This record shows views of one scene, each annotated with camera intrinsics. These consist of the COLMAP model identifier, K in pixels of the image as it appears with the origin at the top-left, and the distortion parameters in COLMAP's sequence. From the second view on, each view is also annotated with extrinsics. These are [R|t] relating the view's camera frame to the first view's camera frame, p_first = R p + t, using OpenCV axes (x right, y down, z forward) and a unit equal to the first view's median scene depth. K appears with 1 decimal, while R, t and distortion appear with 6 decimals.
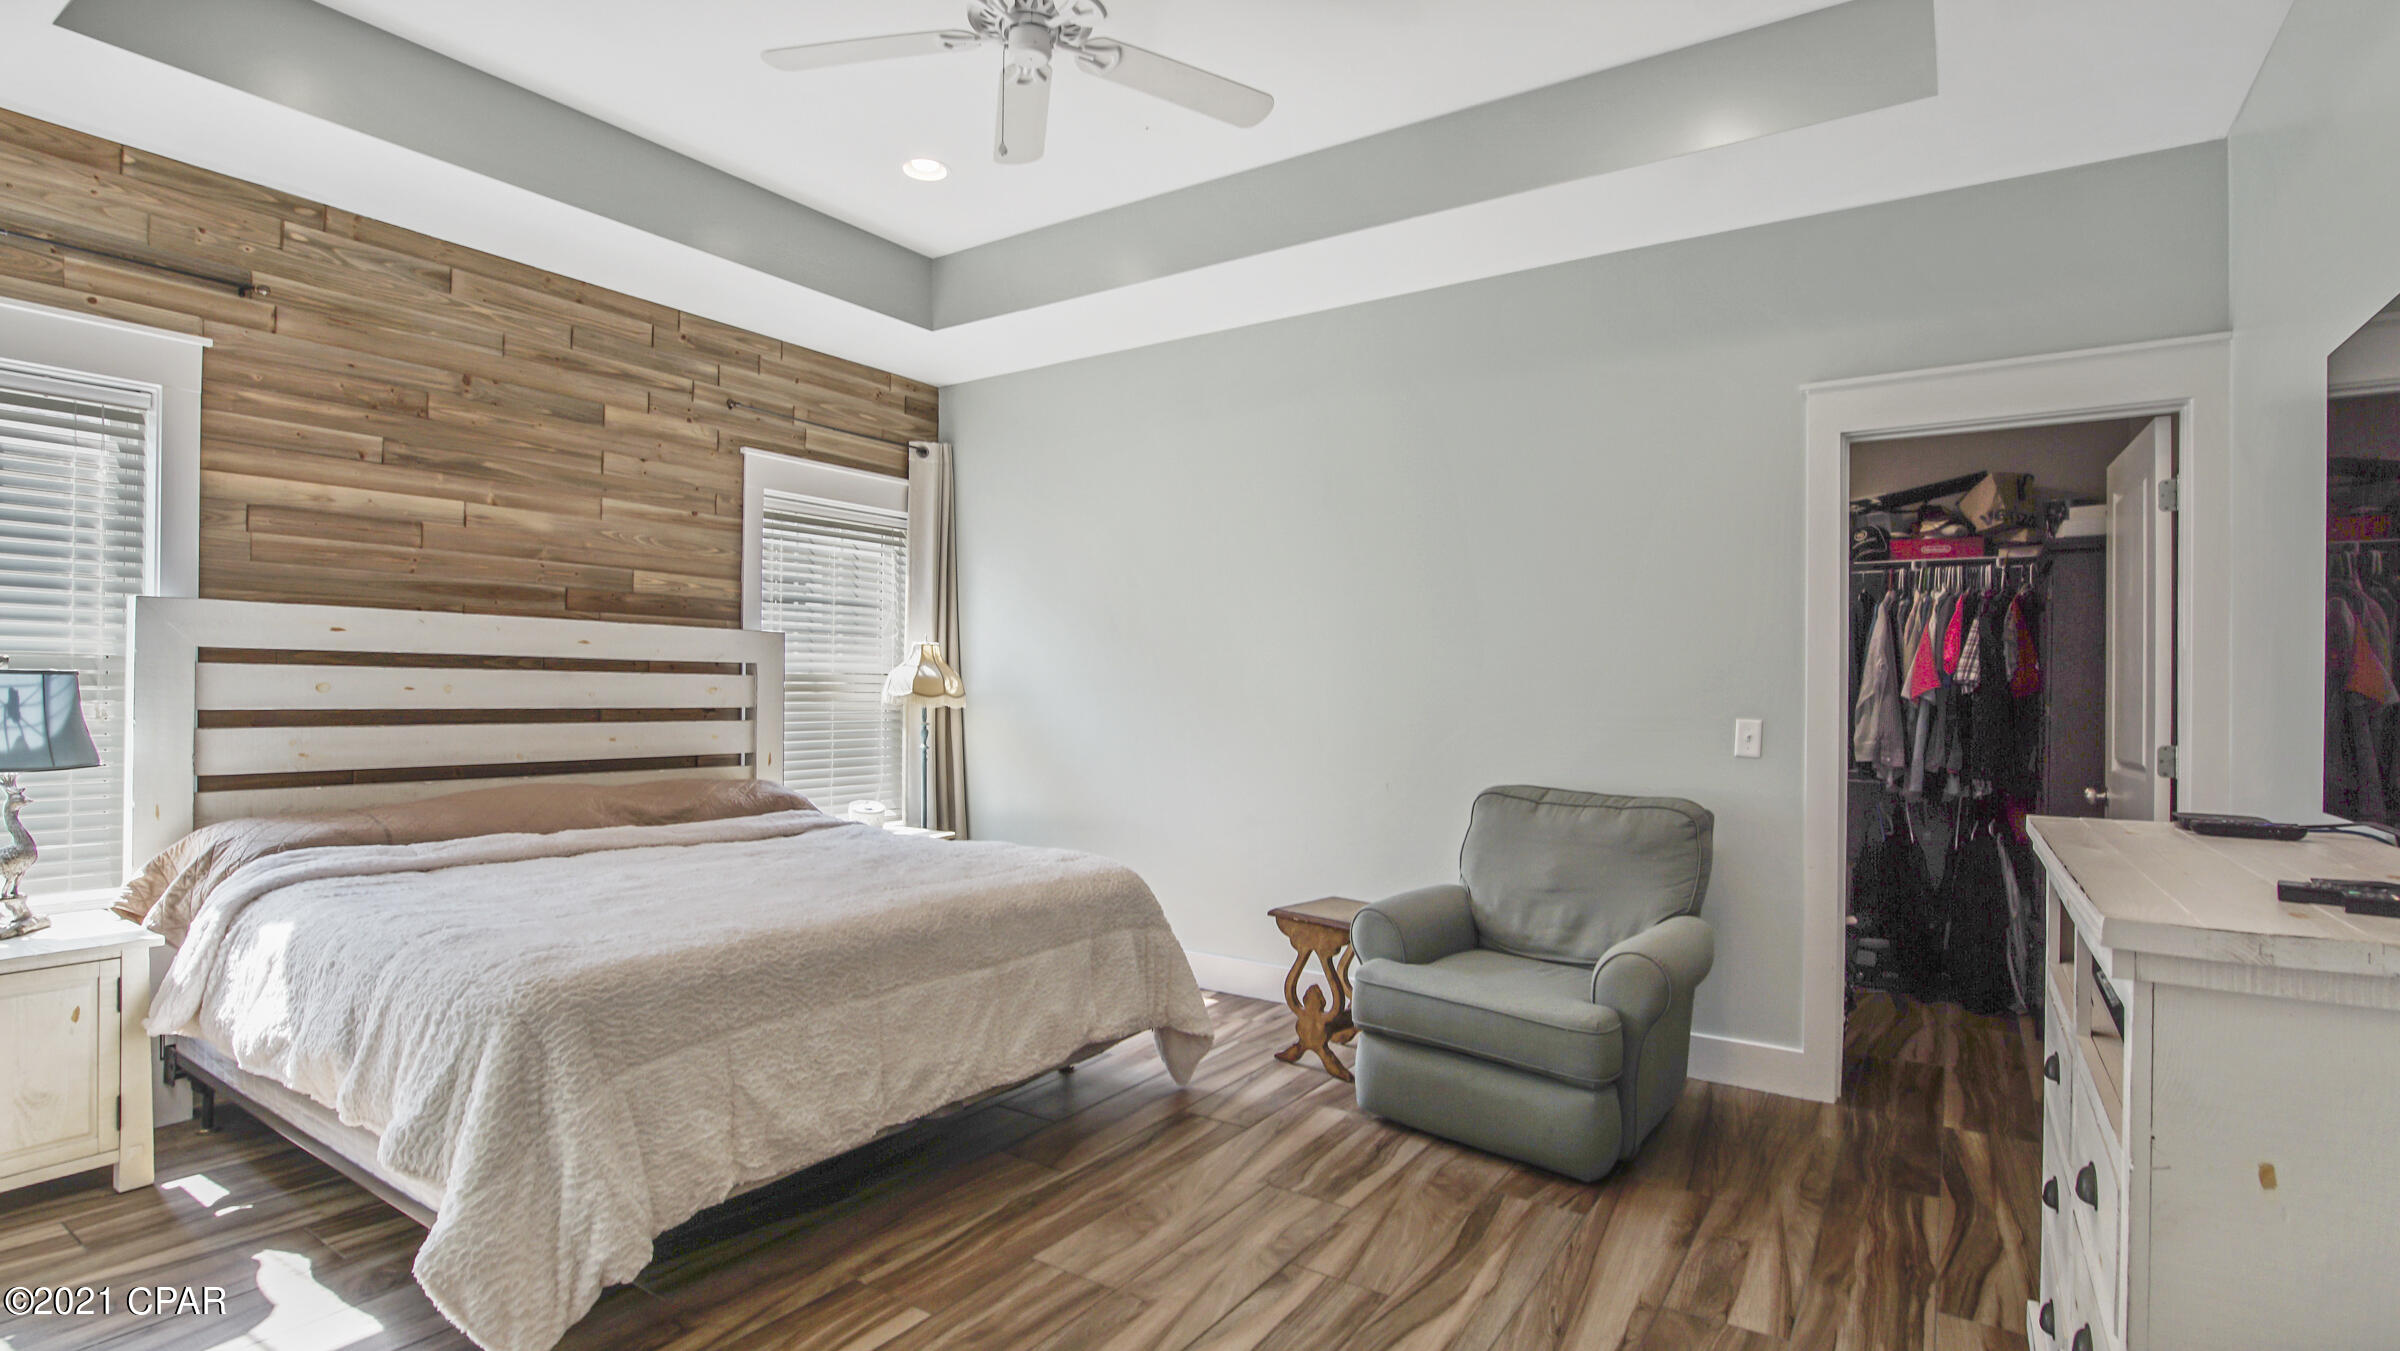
lens RADIAL K [[1078.3, 0, 1206.0], [0, 1078.3, 670.2], [0, 0, 1]] dist [-0.044568, 0.015564]
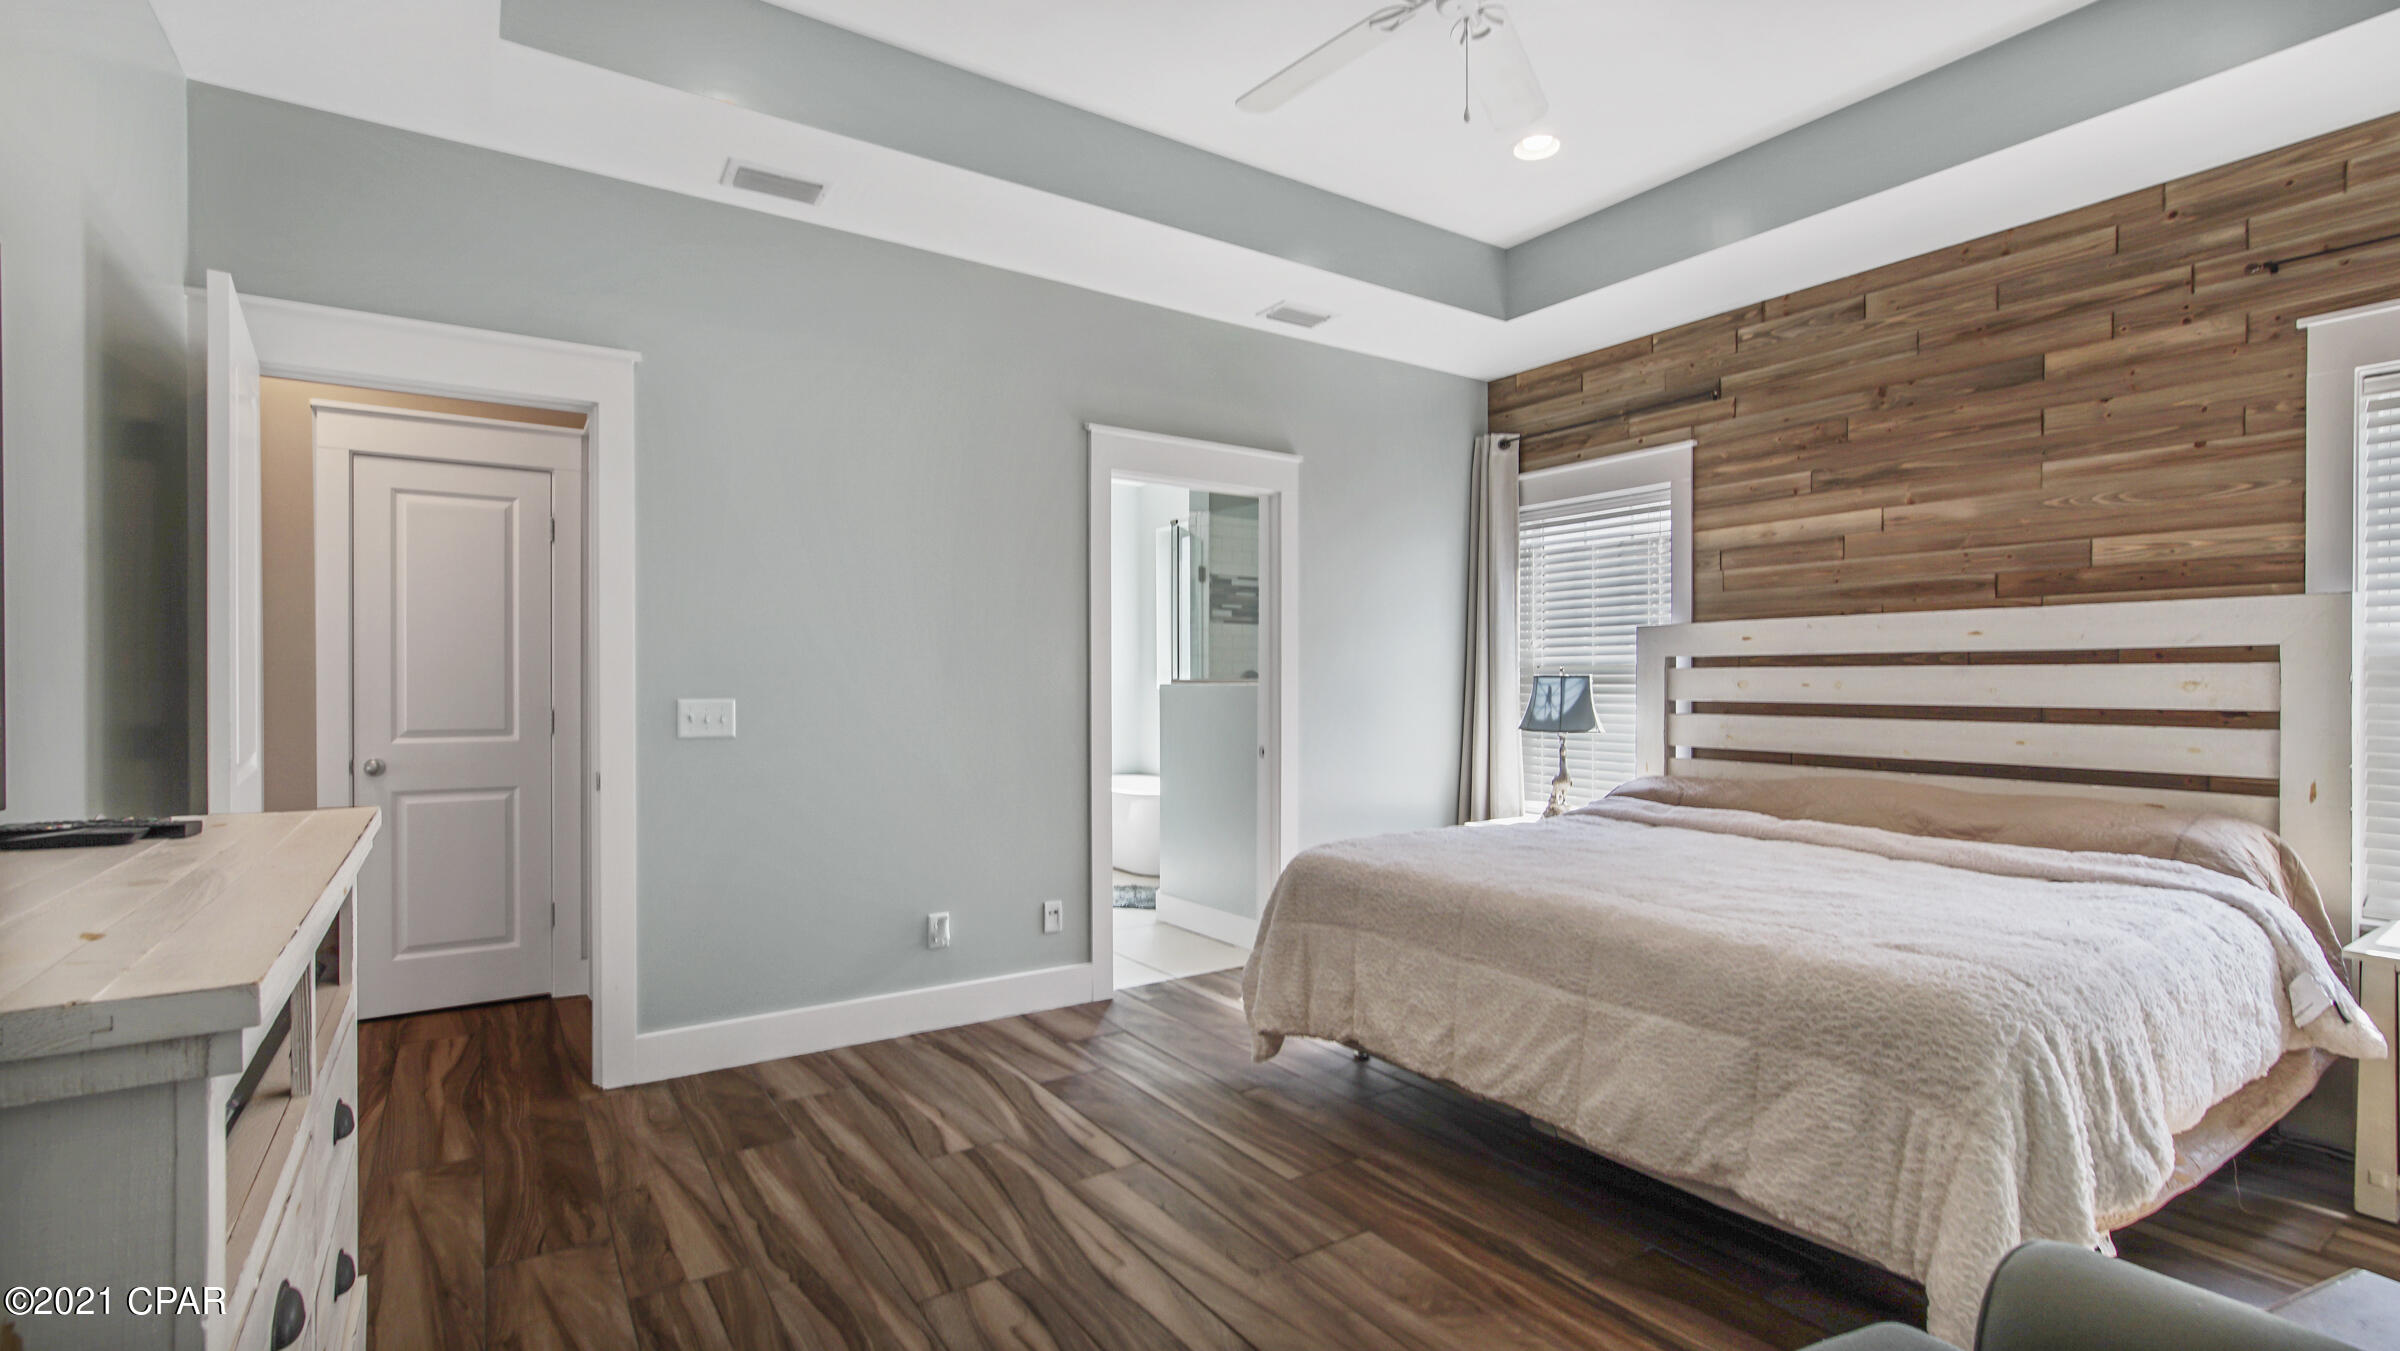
lens RADIAL K [[1078.3, 0, 1206.0], [0, 1078.3, 670.2], [0, 0, 1]] dist [-0.044568, 0.015564]
pose [[-0.364289, -0.025748, -0.930930, 0.540059], [0.009222, 0.999469, -0.031253, 0.029645], [0.931240, -0.019971, -0.363858, 0.781272]]
